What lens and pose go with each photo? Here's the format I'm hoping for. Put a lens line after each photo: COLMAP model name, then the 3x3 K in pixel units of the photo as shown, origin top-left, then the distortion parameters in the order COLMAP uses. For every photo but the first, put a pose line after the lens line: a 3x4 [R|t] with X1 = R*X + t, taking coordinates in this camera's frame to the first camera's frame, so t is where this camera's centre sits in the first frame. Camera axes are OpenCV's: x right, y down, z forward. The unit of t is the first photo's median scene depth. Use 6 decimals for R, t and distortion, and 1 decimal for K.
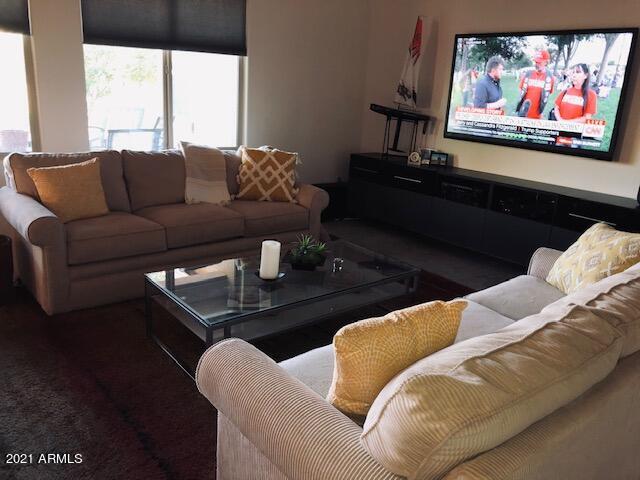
lens RADIAL K [[528.7, 0, 322.3], [0, 528.7, 235.9], [0, 0, 1]] dist [0.035666, -0.041610]
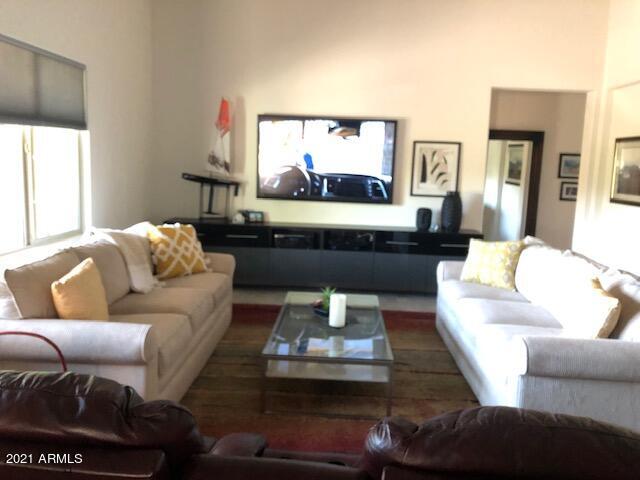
lens RADIAL K [[528.7, 0, 323.7], [0, 528.7, 242.4], [0, 0, 1]] dist [0.035666, -0.041610]
pose [[0.655122, -0.149331, 0.740618, -0.575125], [0.207421, 0.978155, 0.013749, -0.074860], [-0.726493, 0.144612, 0.671785, 0.109107]]
